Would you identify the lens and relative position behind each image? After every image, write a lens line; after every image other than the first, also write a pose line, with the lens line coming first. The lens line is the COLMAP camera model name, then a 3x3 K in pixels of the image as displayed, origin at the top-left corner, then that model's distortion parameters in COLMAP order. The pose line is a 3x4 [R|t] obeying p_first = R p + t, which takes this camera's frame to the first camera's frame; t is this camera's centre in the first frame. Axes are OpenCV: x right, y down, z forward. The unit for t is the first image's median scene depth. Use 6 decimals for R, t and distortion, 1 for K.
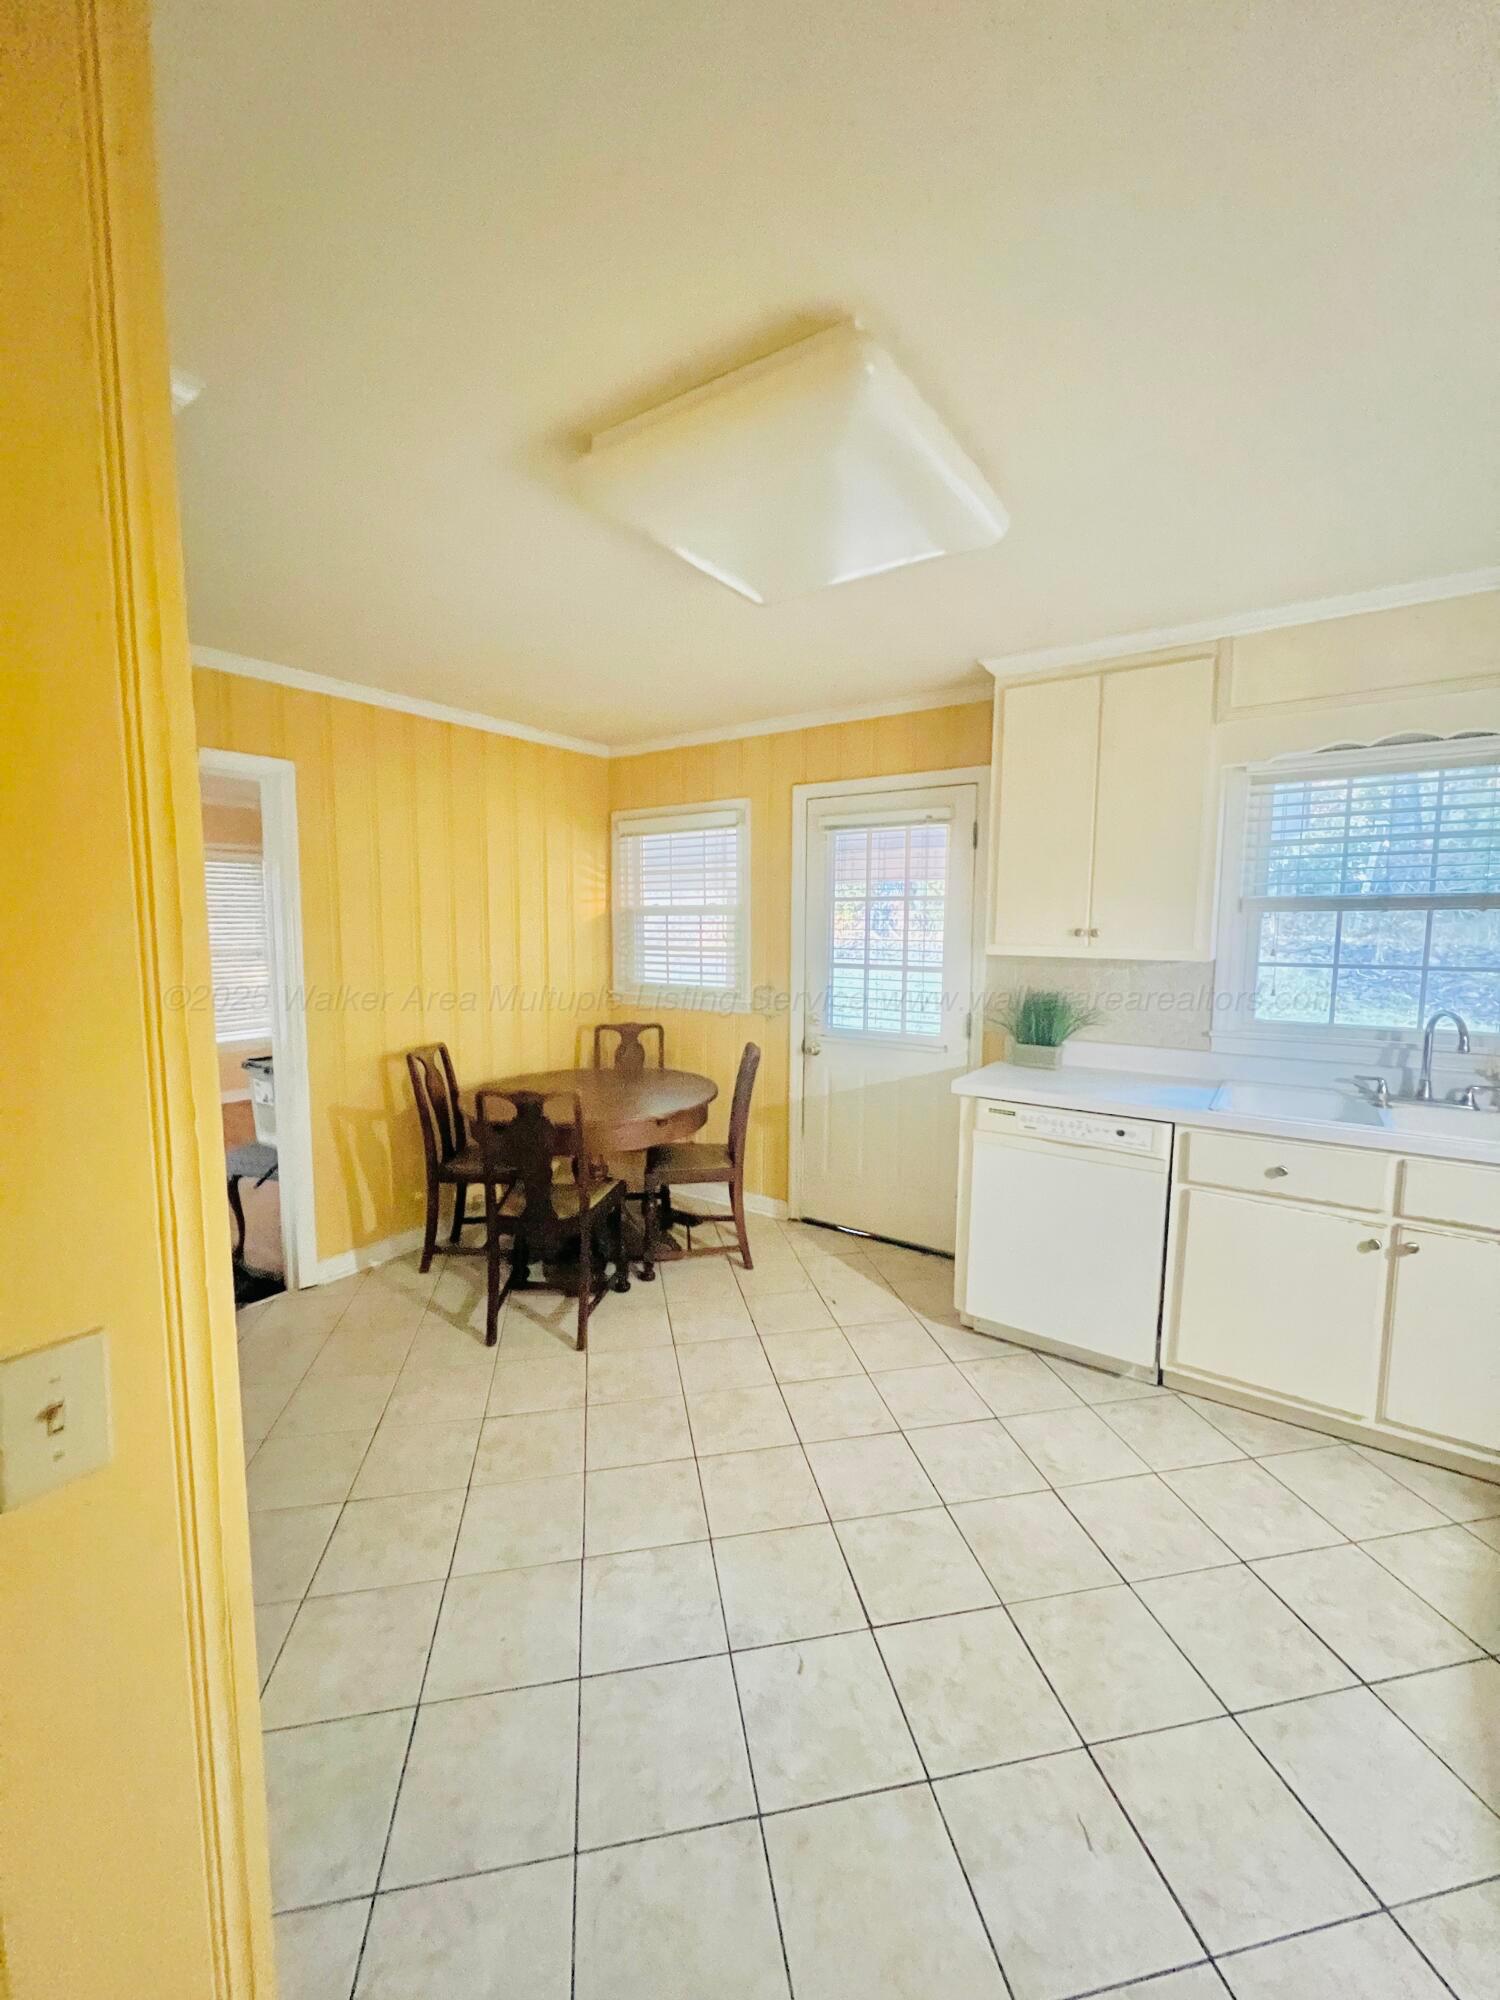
lens RADIAL K [[798.2, 0, 741.0], [0, 798.2, 1003.5], [0, 0, 1]] dist [-0.003289, 0.000544]
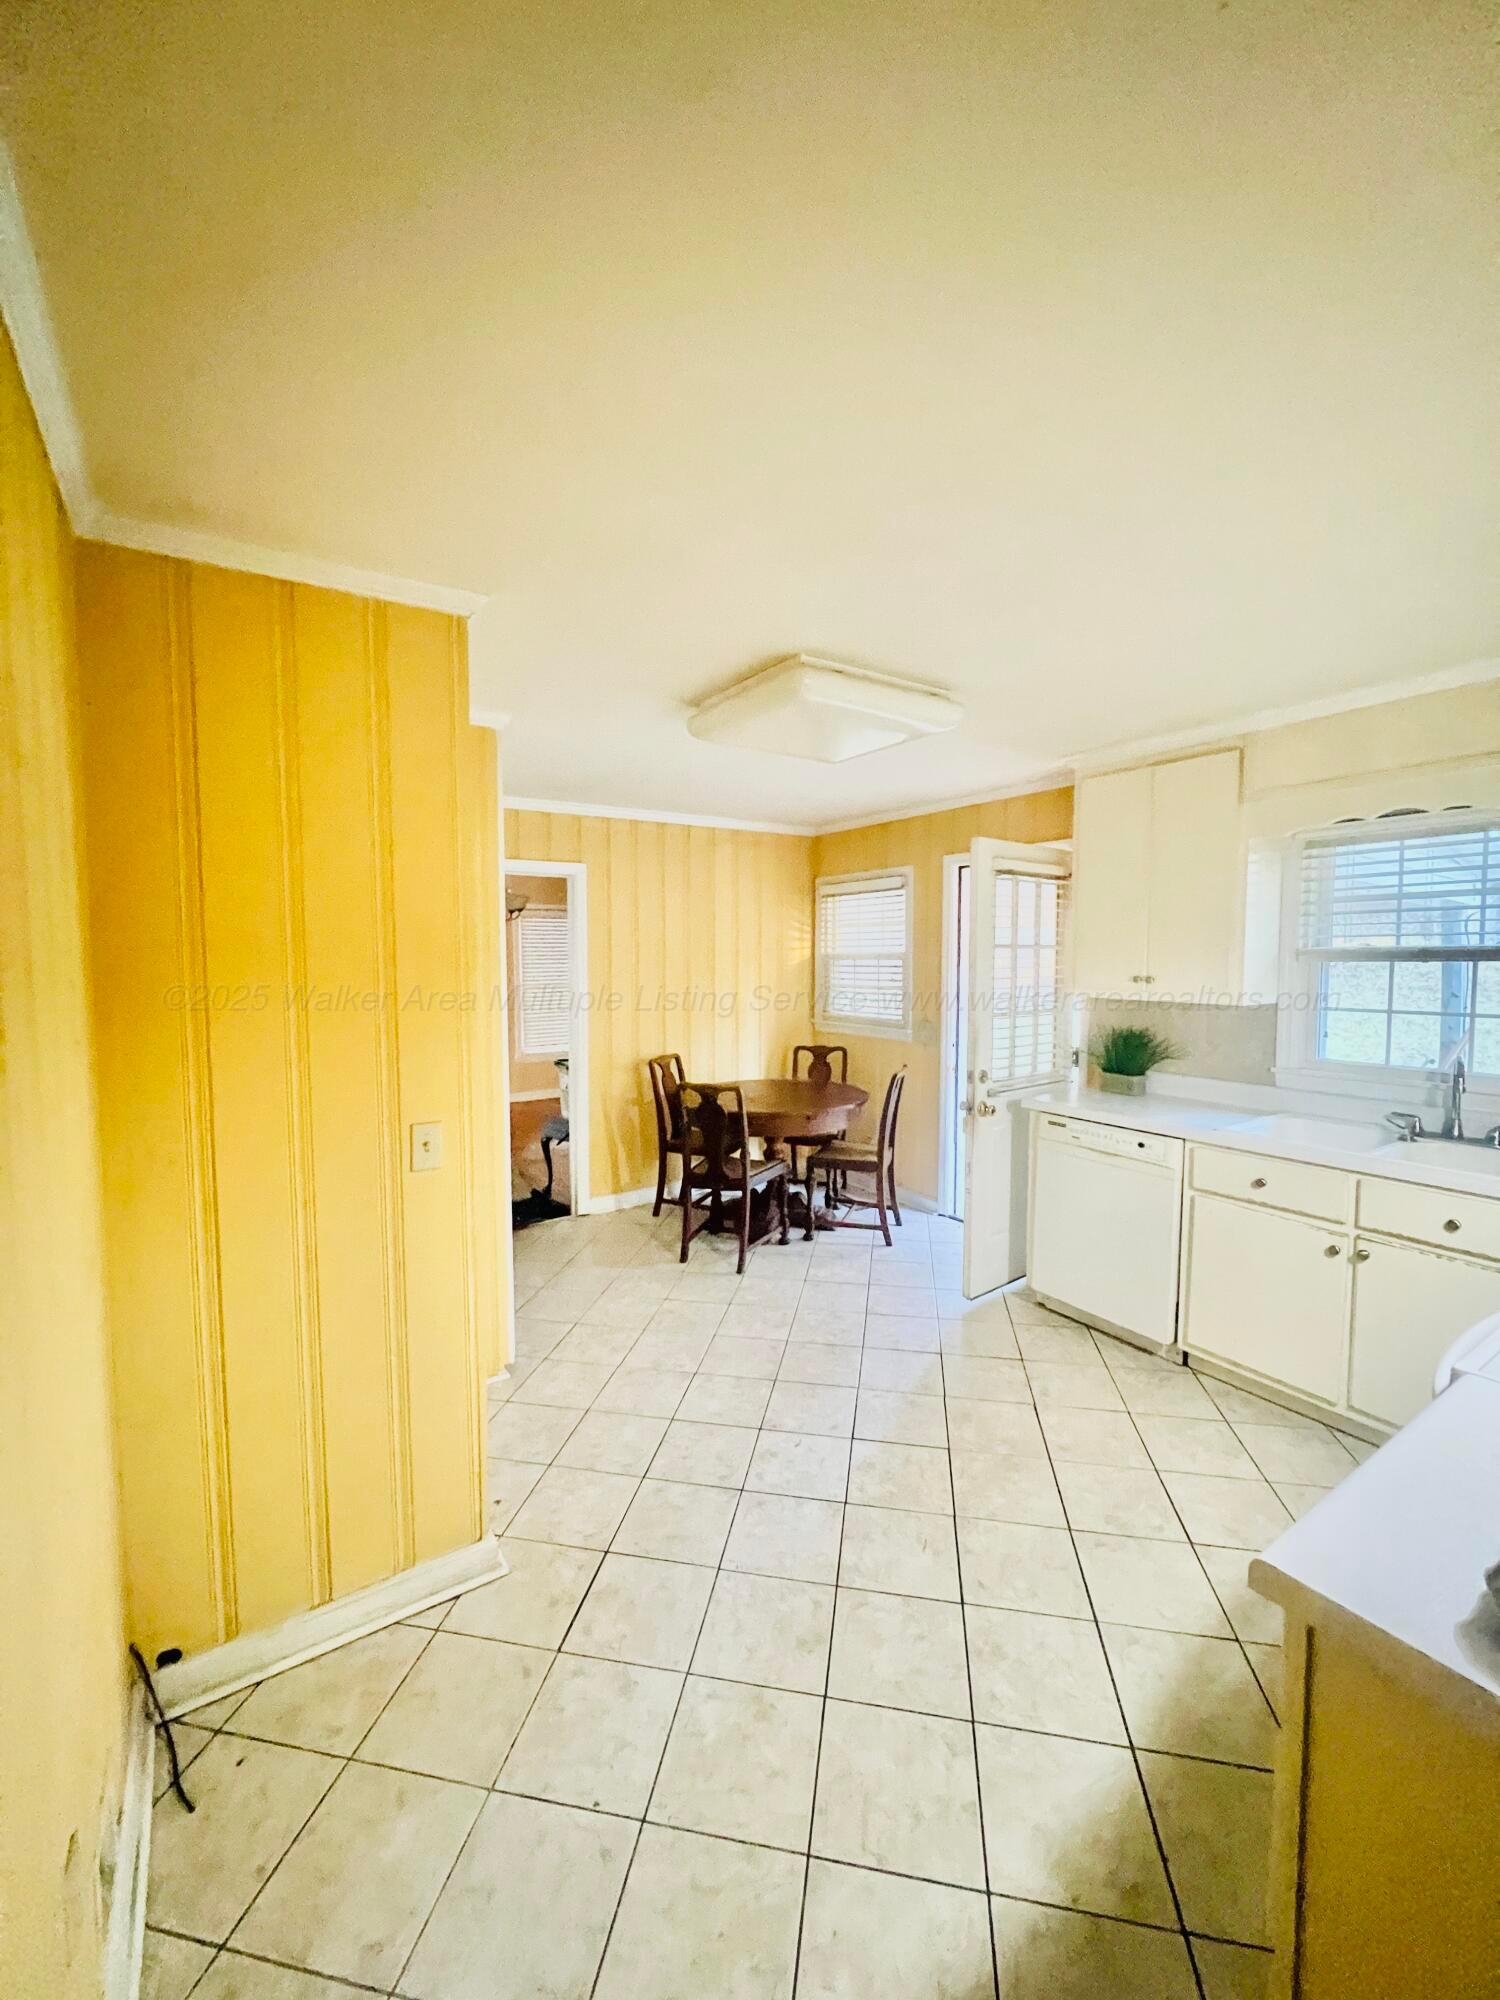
lens RADIAL K [[798.2, 0, 741.0], [0, 798.2, 1001.4], [0, 0, 1]] dist [-0.003289, 0.000544]
pose [[0.927892, 0.015821, -0.372513, 0.323666], [-0.031199, 0.998890, -0.035289, 0.004639], [0.371542, 0.044366, 0.927356, -0.330737]]
